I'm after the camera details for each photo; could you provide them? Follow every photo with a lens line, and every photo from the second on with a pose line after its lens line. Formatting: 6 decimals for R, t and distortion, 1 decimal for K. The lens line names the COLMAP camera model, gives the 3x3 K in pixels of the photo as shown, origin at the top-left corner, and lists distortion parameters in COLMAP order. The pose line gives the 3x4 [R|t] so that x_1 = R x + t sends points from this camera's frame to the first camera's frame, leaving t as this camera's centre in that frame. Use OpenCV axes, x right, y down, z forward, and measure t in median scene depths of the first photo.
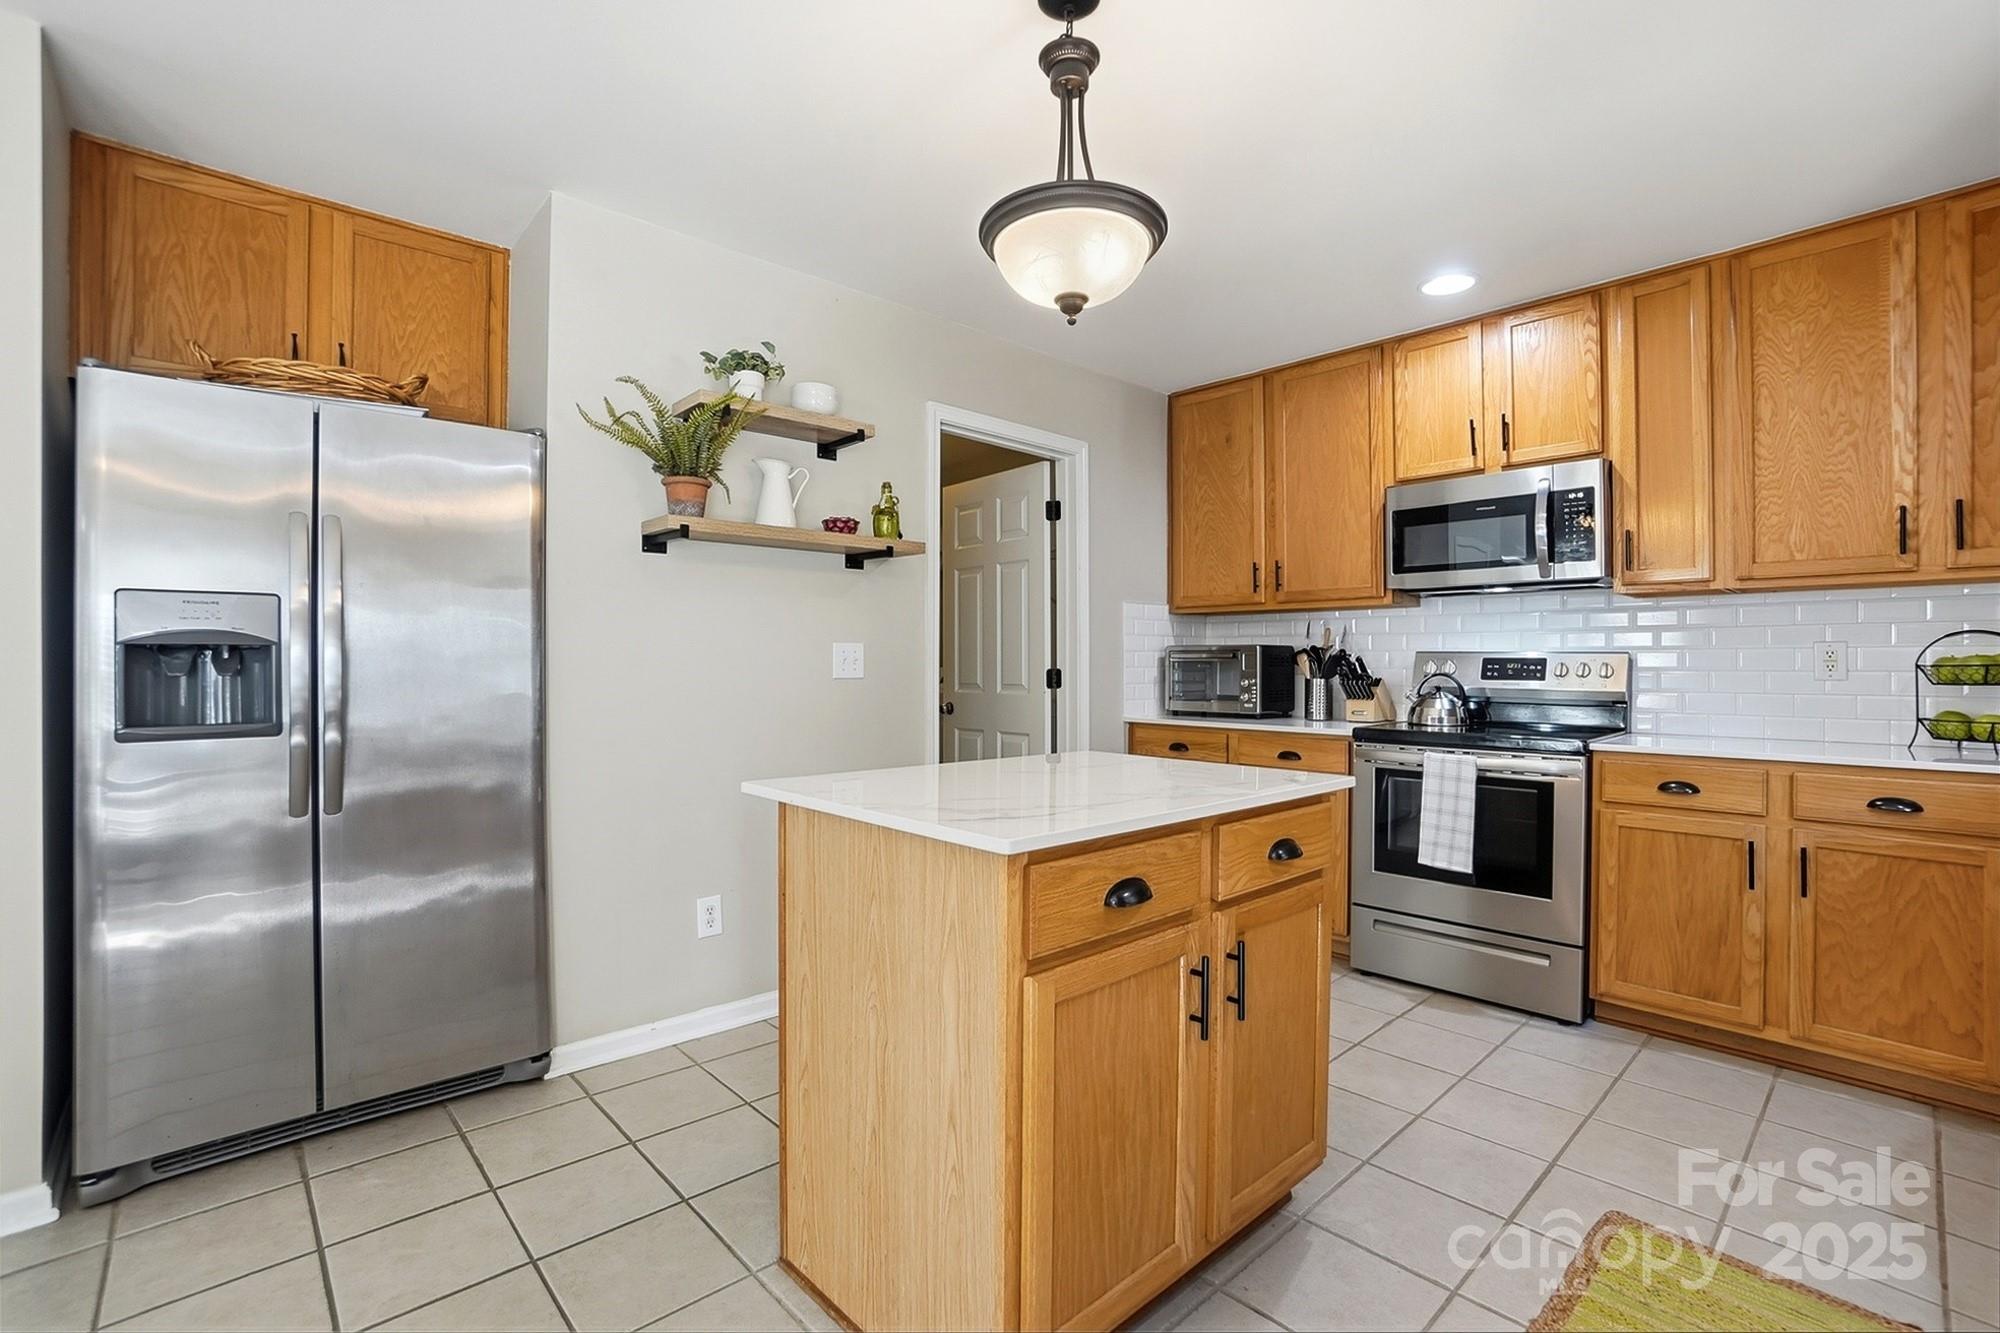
lens RADIAL K [[892.1, 0, 984.6], [0, 892.1, 661.3], [0, 0, 1]] dist [-0.035221, 0.000607]
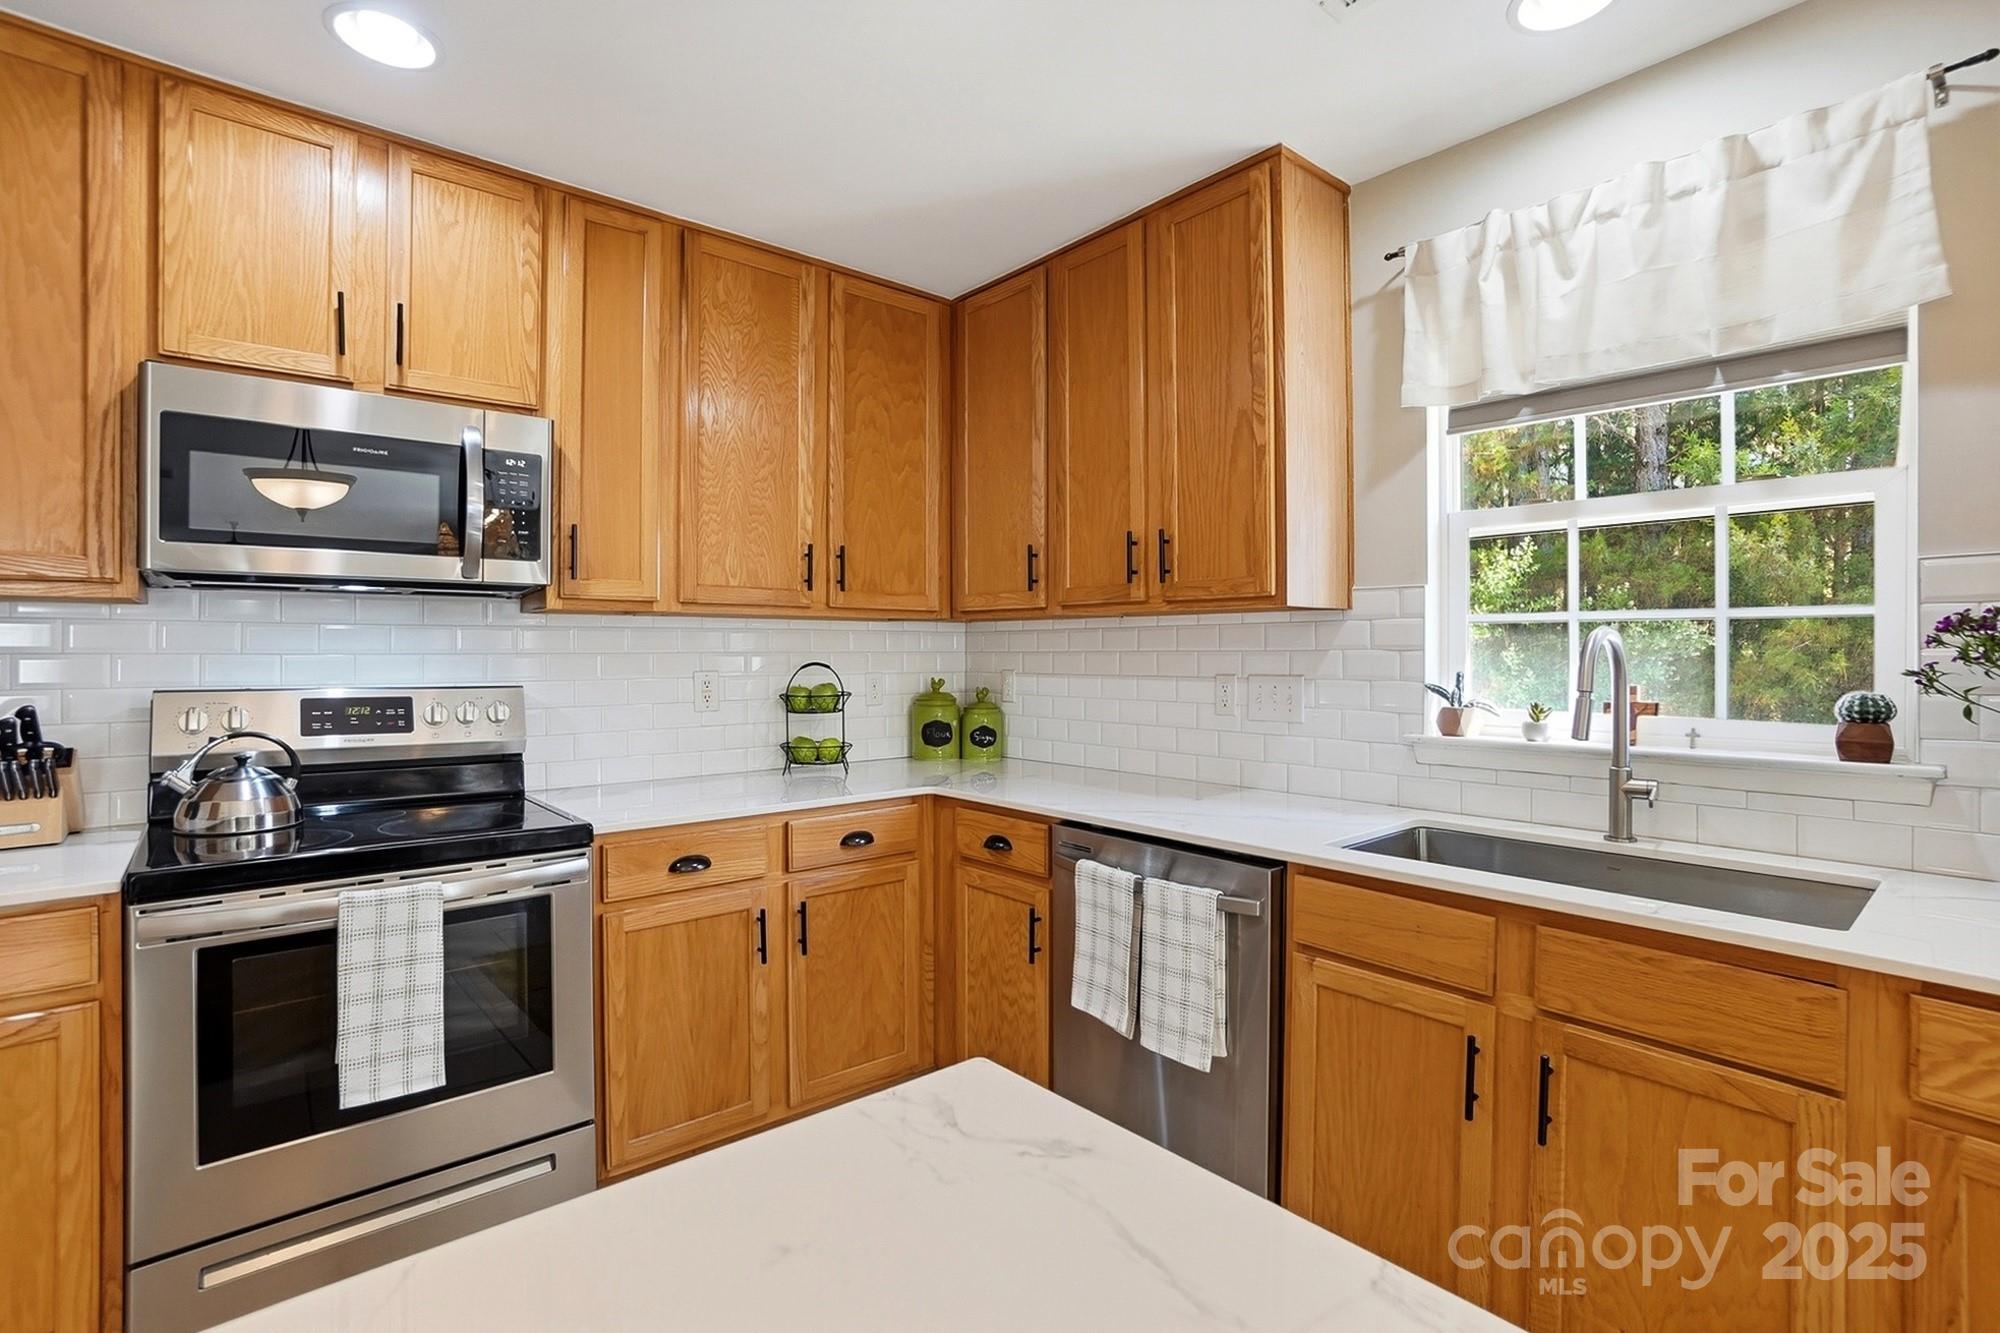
lens RADIAL K [[917.2, 0, 997.8], [0, 917.2, 649.0], [0, 0, 1]] dist [-0.066694, 0.027654]
pose [[0.035541, 0.005766, 0.999352, -0.015474], [0.001655, 0.999982, -0.005829, -0.039080], [-0.999367, 0.001862, 0.035531, 0.603657]]
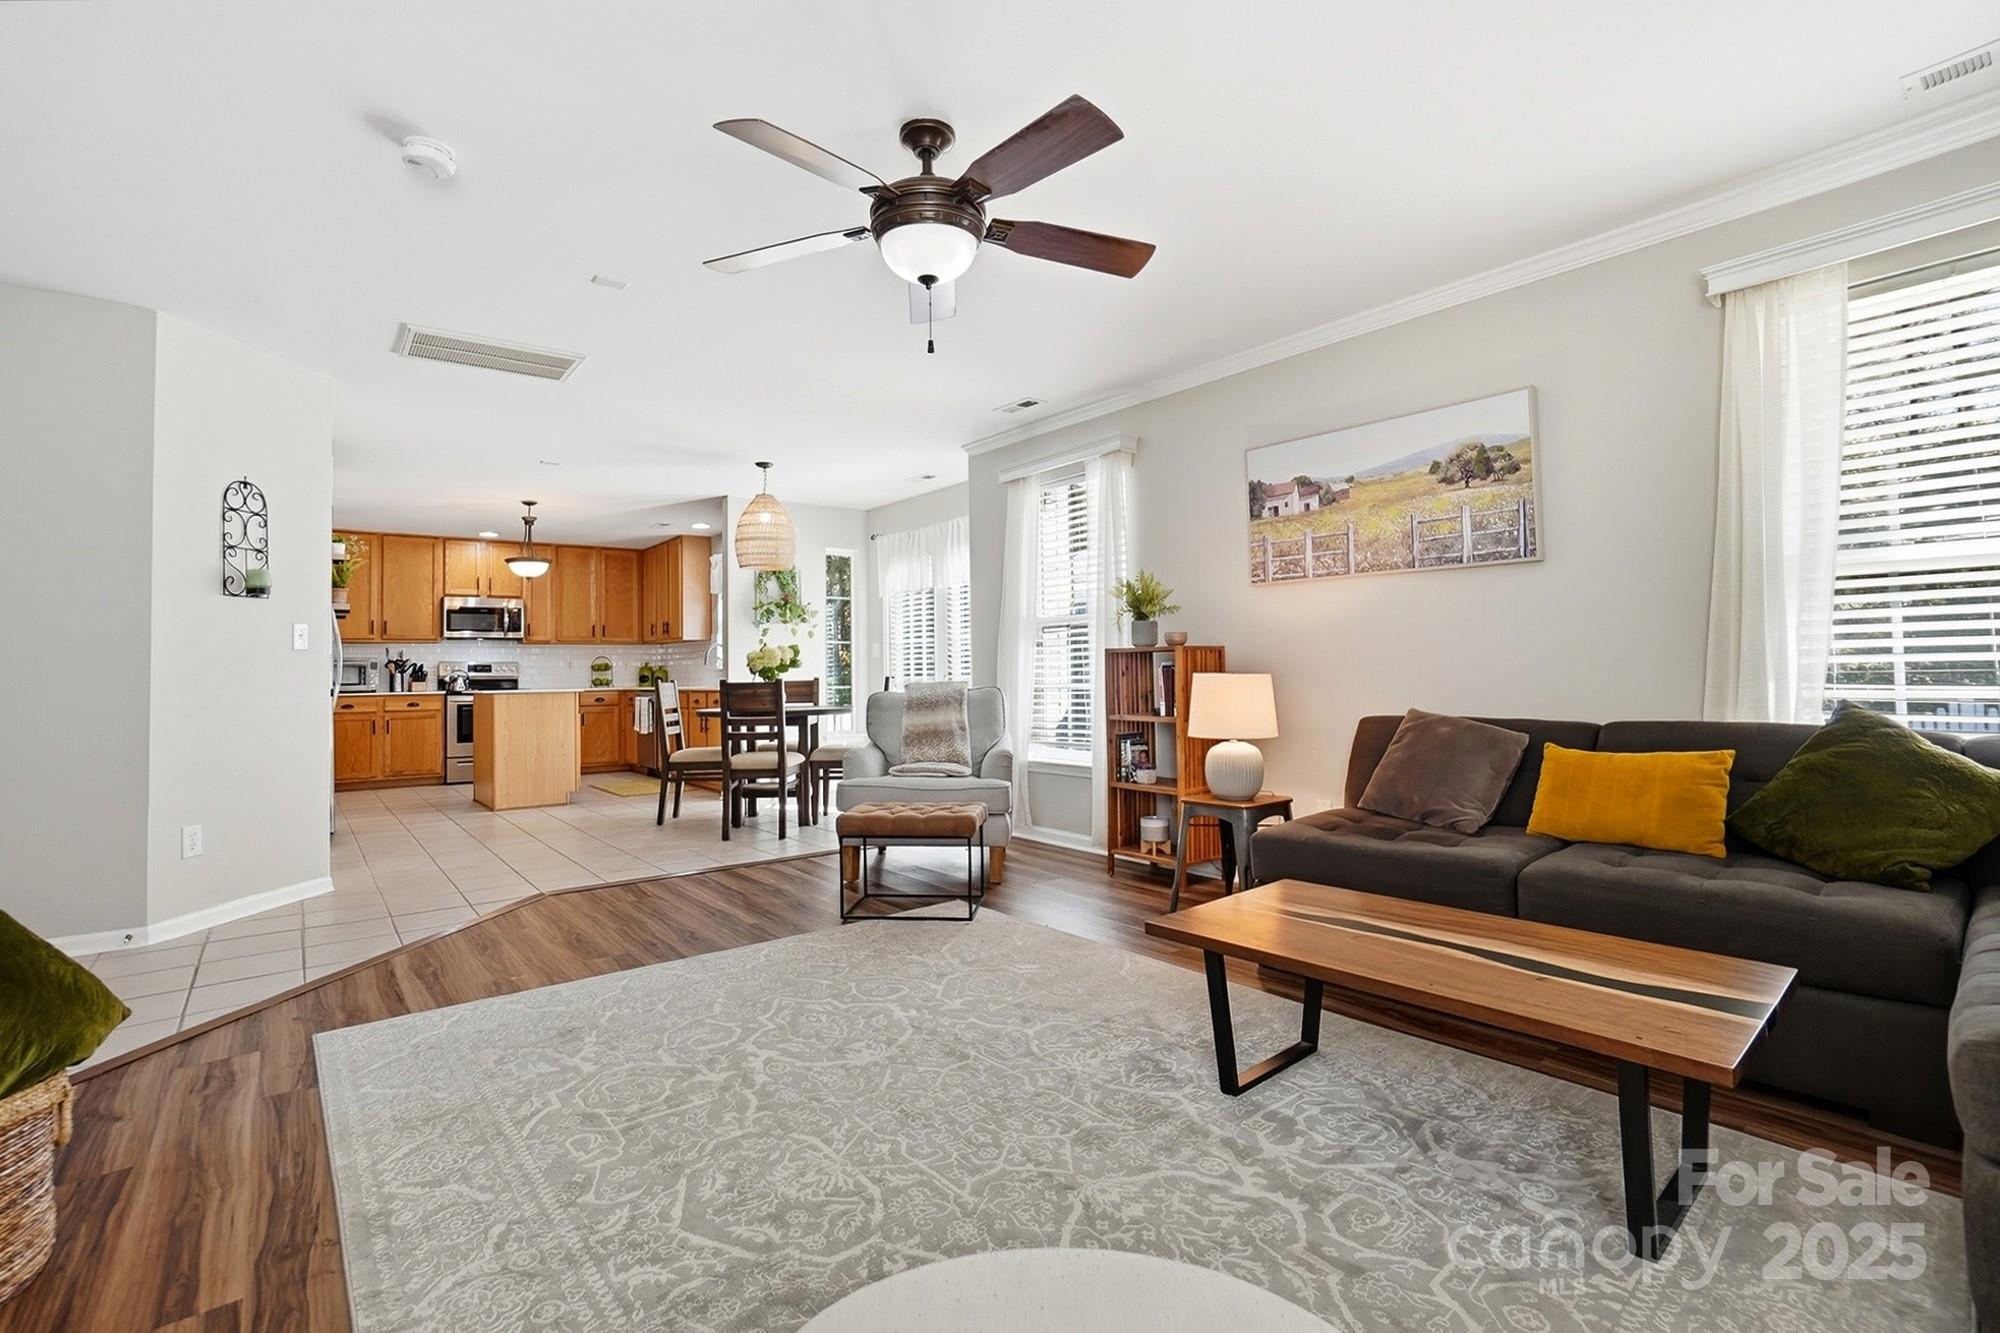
lens RADIAL K [[874.3, 0, 953.7], [0, 874.3, 635.5], [0, 0, 1]] dist [-0.033862, 0.000213]
pose [[0.086963, 0.040149, 0.995402, -2.212213], [0.016900, 0.998984, -0.041770, 0.049693], [-0.996068, 0.020455, 0.086196, -0.786119]]
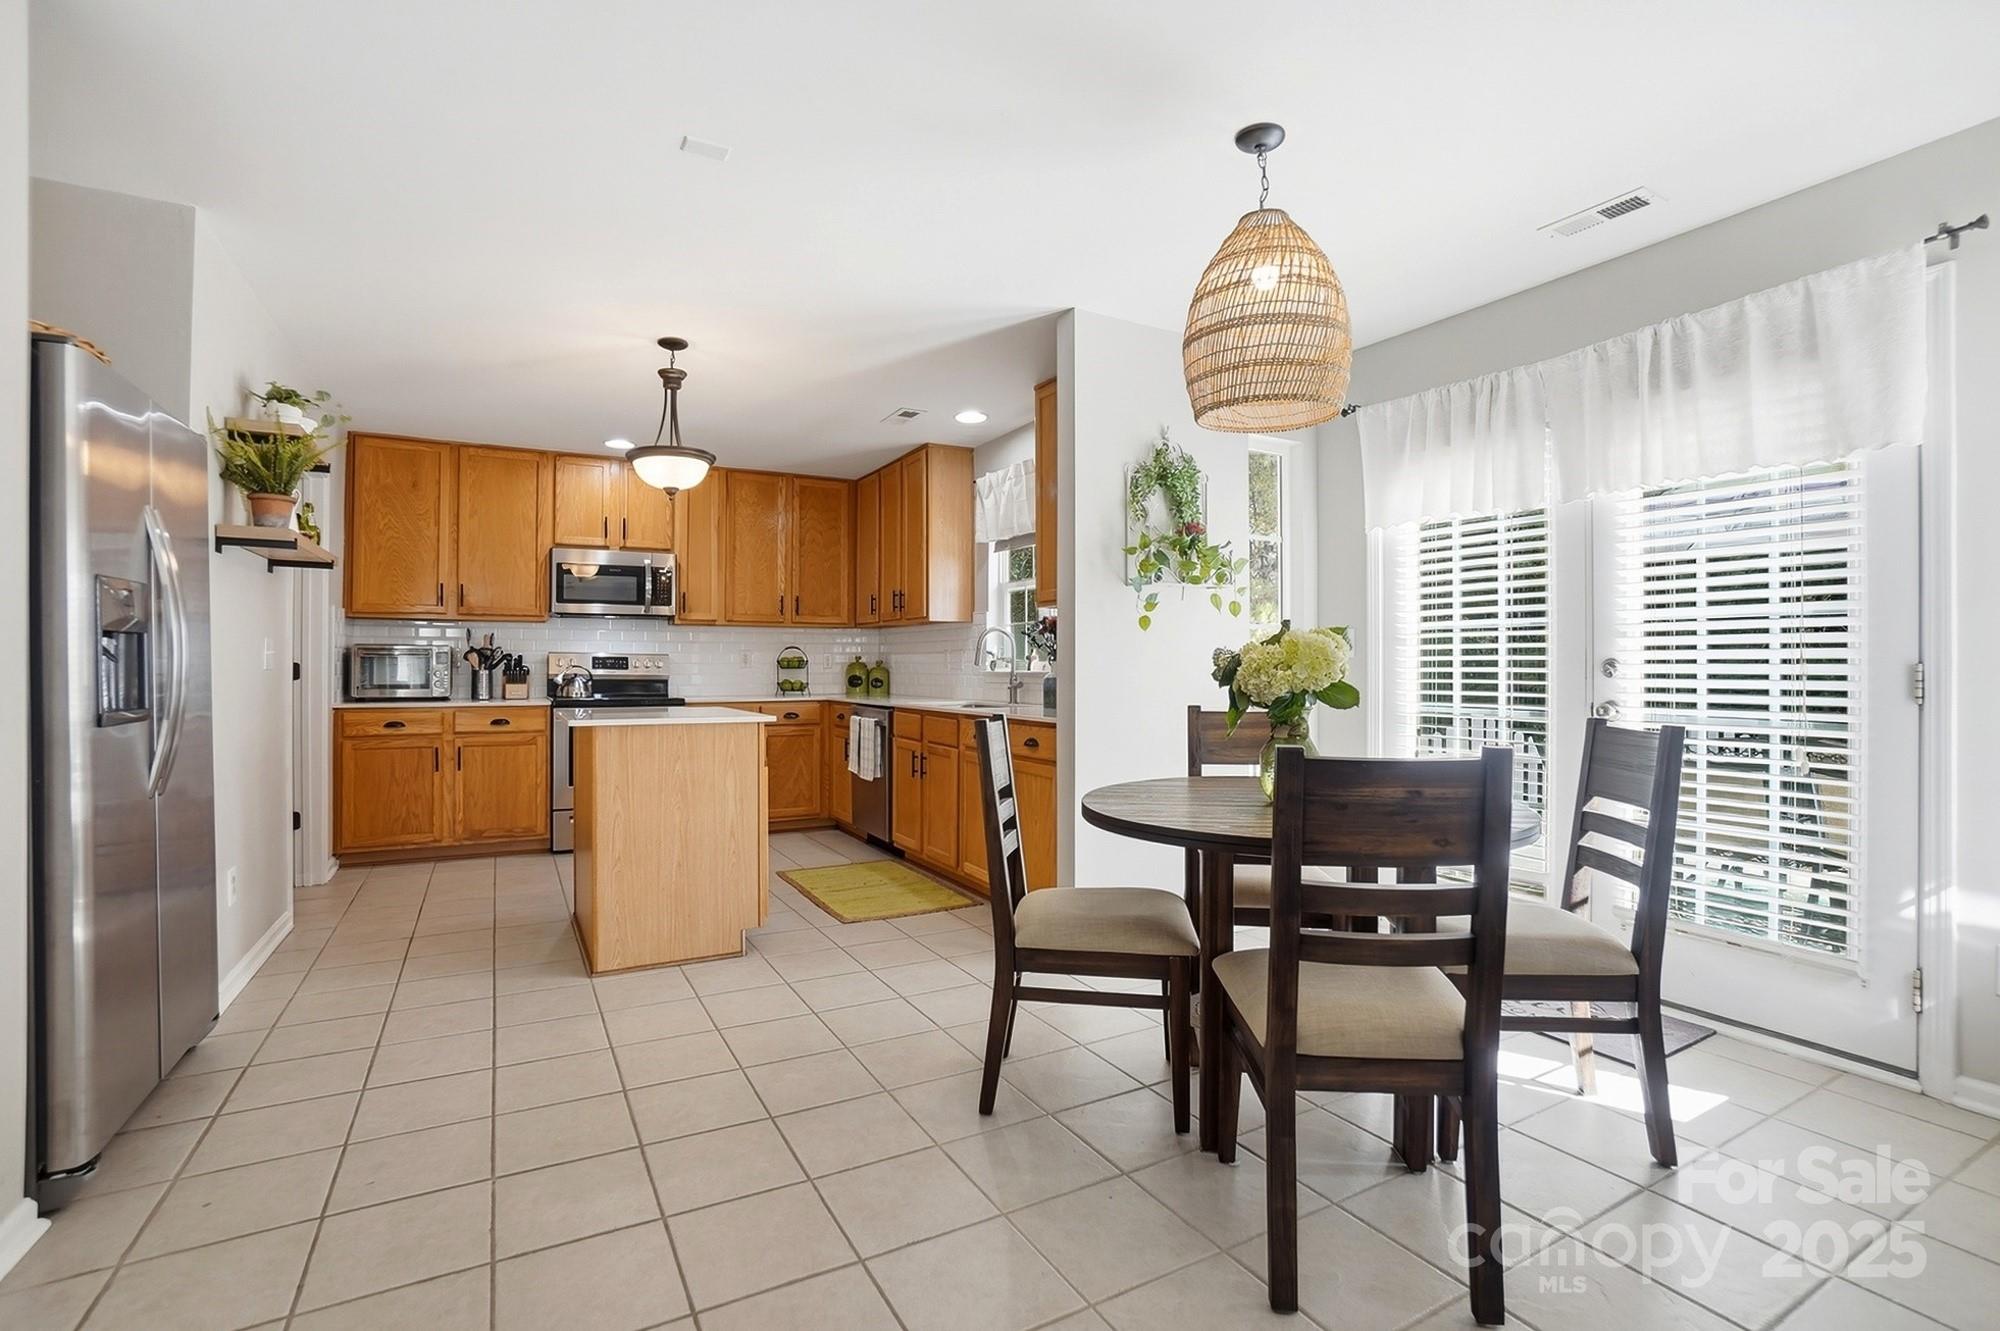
lens RADIAL K [[892.1, 0, 984.6], [0, 892.1, 660.3], [0, 0, 1]] dist [-0.035221, 0.000607]
pose [[0.234834, 0.004995, 0.972023, -1.048948], [-0.001304, 0.999988, -0.004823, 0.012962], [-0.972035, -0.000134, 0.234838, -0.137335]]
